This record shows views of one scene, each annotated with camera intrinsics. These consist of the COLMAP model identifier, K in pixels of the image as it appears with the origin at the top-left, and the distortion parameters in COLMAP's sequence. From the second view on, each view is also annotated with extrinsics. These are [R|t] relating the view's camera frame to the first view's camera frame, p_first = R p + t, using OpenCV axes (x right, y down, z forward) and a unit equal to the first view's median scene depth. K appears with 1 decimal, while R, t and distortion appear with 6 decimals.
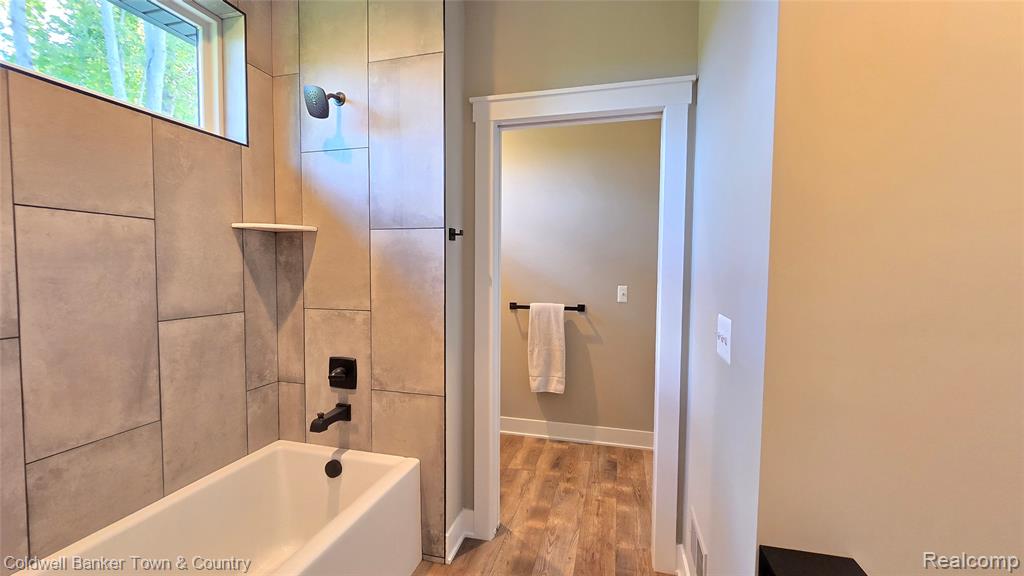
lens RADIAL K [[419.8, 0, 511.2], [0, 419.8, 288.9], [0, 0, 1]] dist [-0.002668, -0.000326]
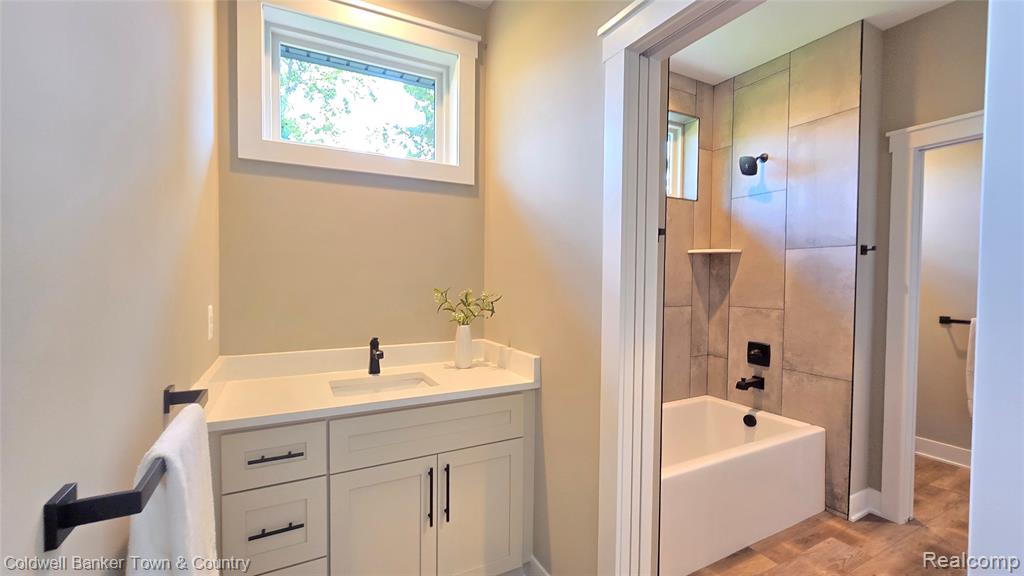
lens RADIAL K [[419.8, 0, 510.4], [0, 419.8, 289.2], [0, 0, 1]] dist [-0.002668, -0.000326]
pose [[0.674636, 0.017160, -0.737951, 0.065286], [-0.041005, 0.999057, -0.014255, 0.042433], [0.737011, 0.039876, 0.674703, -0.561961]]
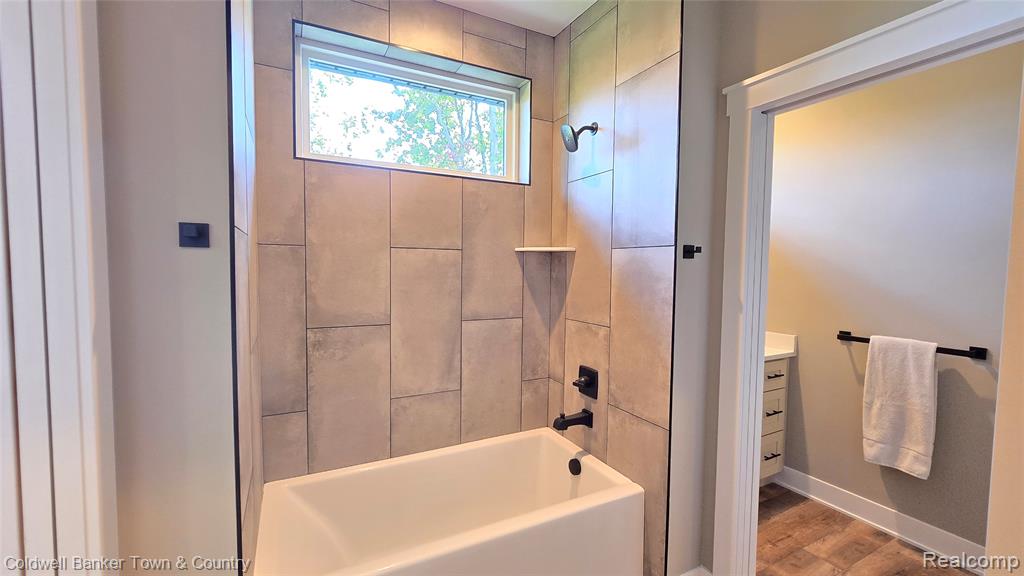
lens RADIAL K [[419.8, 0, 505.0], [0, 419.8, 289.3], [0, 0, 1]] dist [-0.002668, -0.000326]
pose [[0.669085, 0.039259, -0.742148, 0.256586], [-0.042189, 0.999000, 0.014811, -0.046369], [0.741987, 0.021401, 0.670072, 0.117257]]
